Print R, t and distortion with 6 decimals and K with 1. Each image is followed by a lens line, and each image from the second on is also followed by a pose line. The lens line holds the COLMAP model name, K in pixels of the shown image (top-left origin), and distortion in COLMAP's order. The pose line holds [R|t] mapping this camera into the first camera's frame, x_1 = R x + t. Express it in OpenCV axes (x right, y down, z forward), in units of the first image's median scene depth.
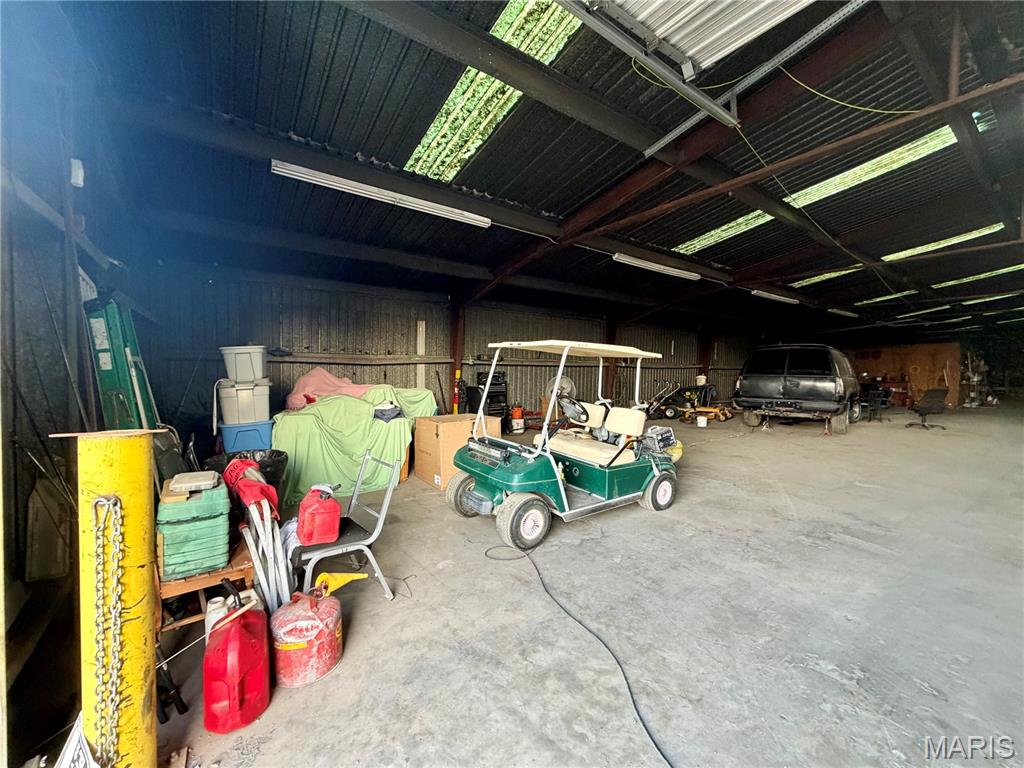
lens RADIAL K [[407.3, 0, 512.0], [0, 407.3, 384.0], [0, 0, 1]] dist [0.000738, 0.000164]
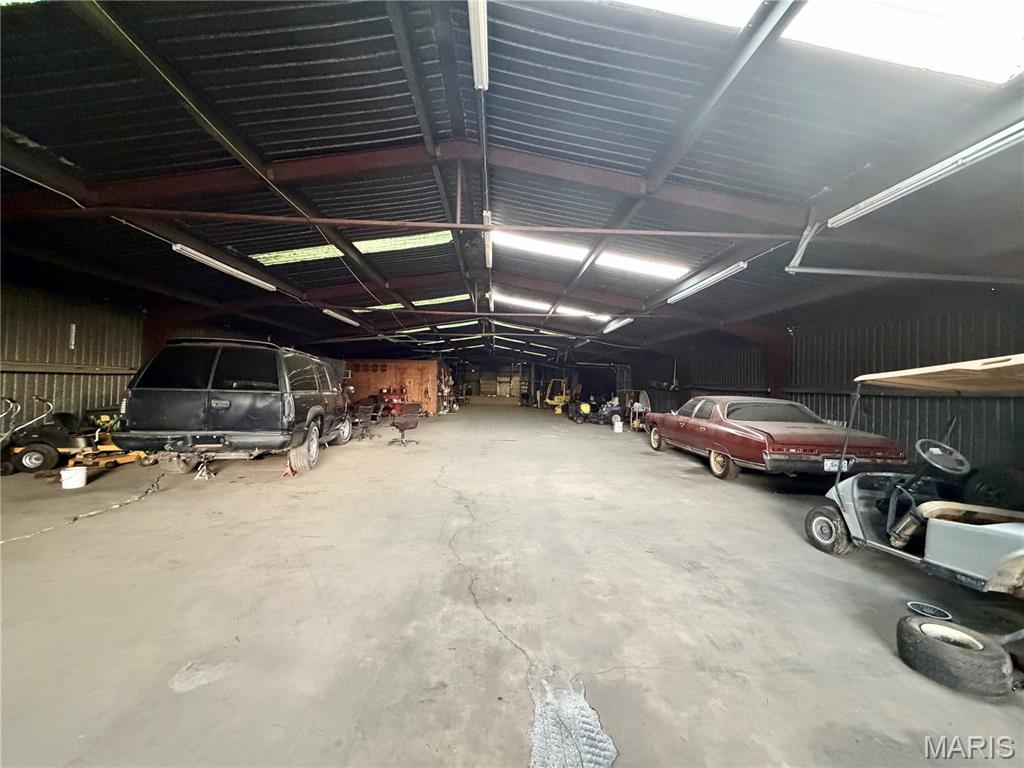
lens RADIAL K [[407.3, 0, 512.0], [0, 407.3, 384.0], [0, 0, 1]] dist [0.000738, 0.000164]
pose [[0.546254, 0.012856, 0.837521, 0.233482], [0.007589, 0.999765, -0.020295, -0.007688], [-0.837585, 0.017442, 0.546028, 0.175384]]
